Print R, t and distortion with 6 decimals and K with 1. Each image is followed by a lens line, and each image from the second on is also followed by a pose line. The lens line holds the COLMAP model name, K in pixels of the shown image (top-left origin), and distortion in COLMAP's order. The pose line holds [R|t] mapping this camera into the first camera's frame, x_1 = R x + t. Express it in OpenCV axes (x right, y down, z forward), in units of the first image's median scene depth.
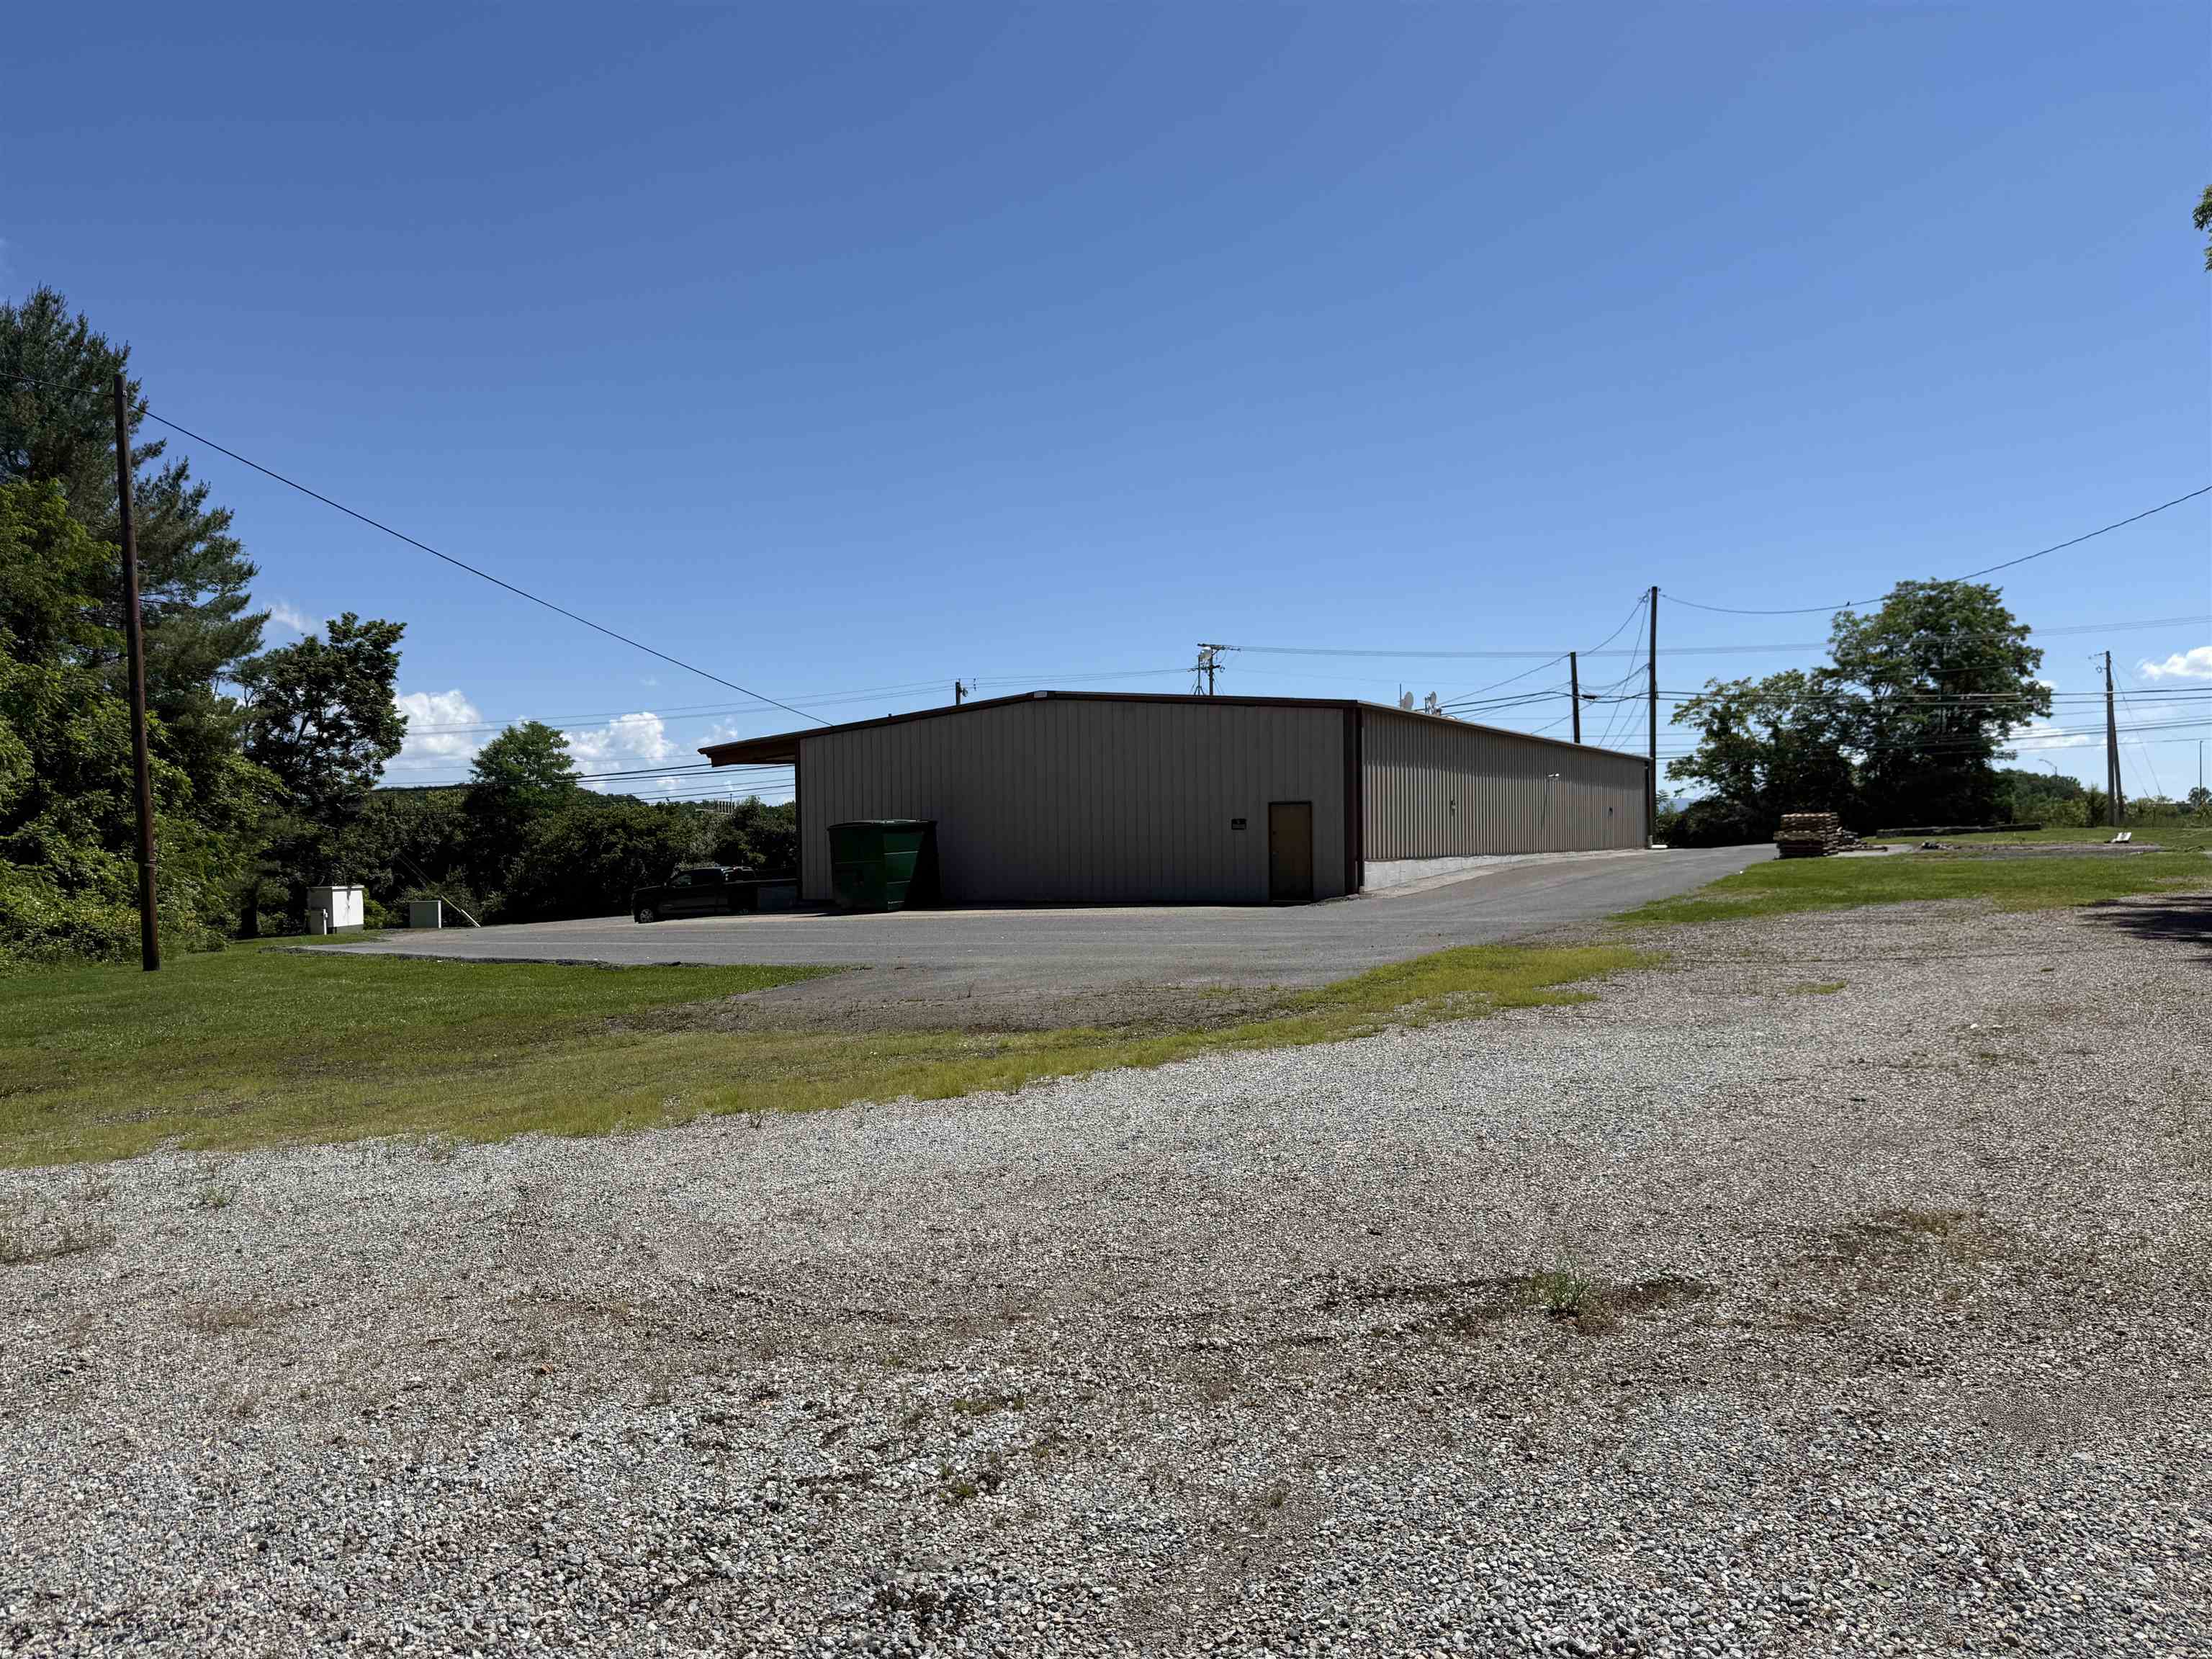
lens RADIAL K [[1544.3, 0, 1104.6], [0, 1544.3, 835.8], [0, 0, 1]] dist [0.015411, -0.037260]
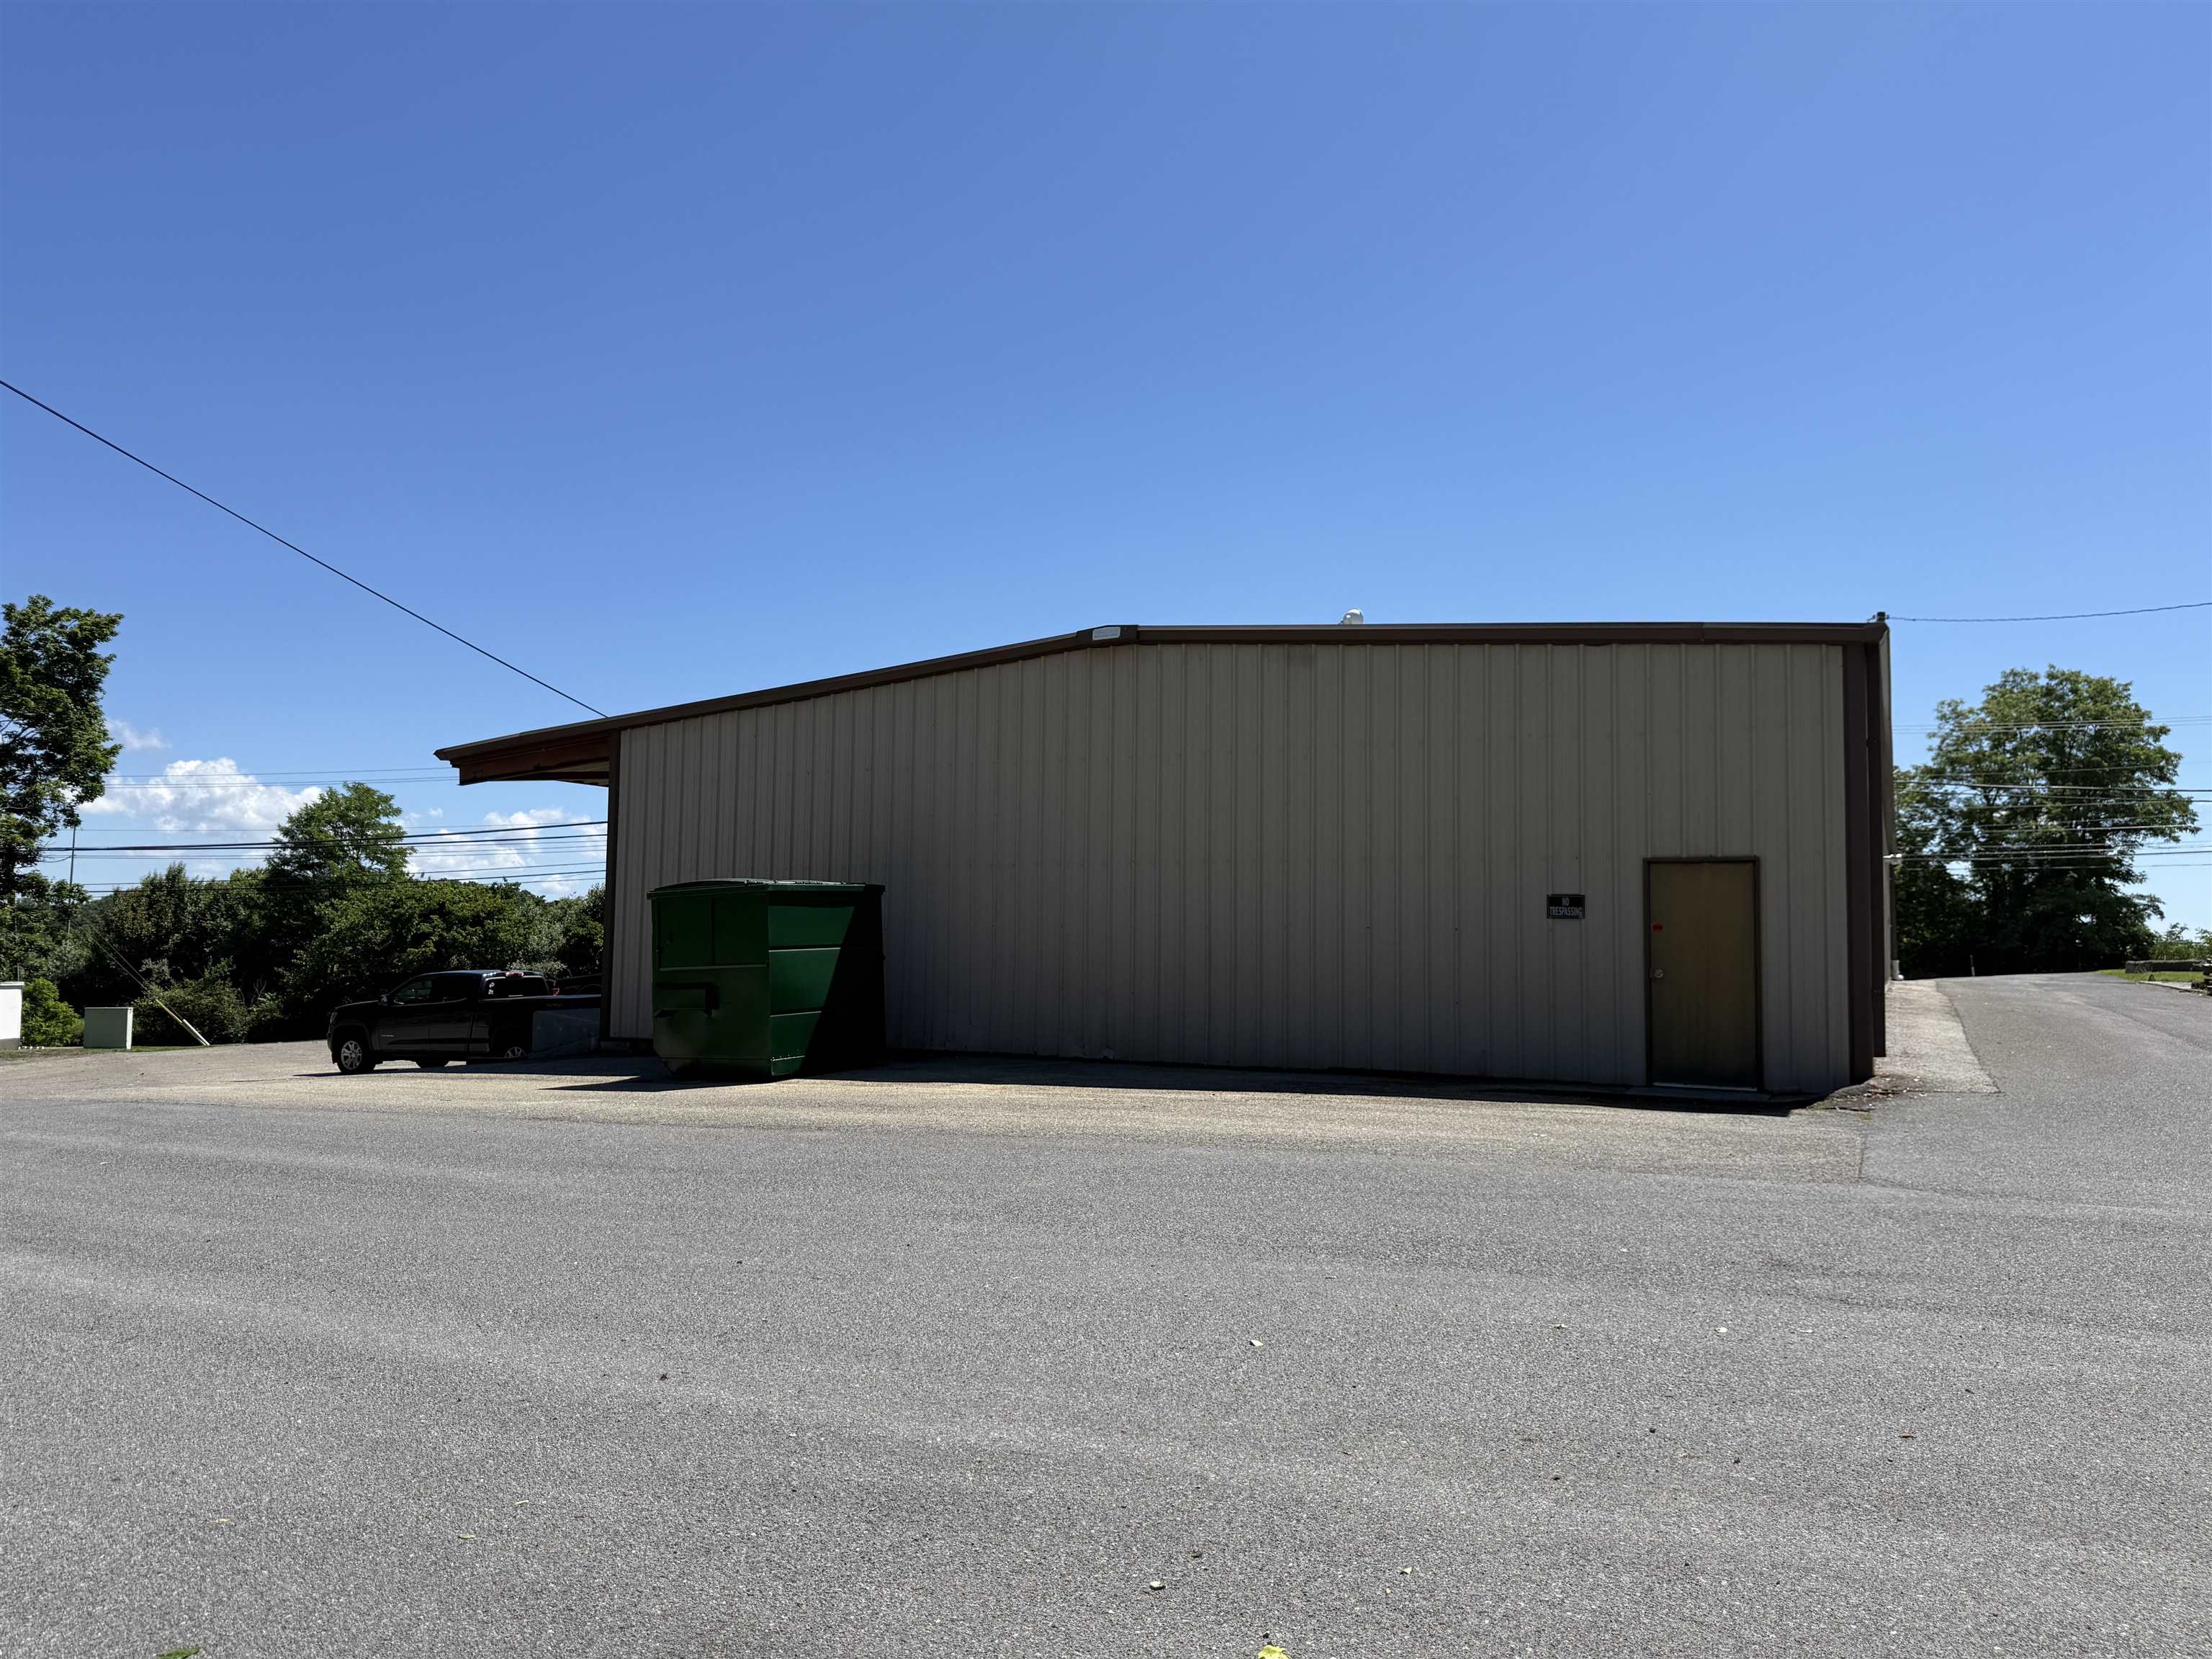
lens RADIAL K [[1544.3, 0, 1091.1], [0, 1544.3, 839.3], [0, 0, 1]] dist [0.015411, -0.037260]
pose [[0.998398, 0.031639, 0.046918, -0.028362], [-0.028246, 0.997054, -0.071311, 0.003386], [-0.049036, 0.069871, 0.996350, 0.220854]]
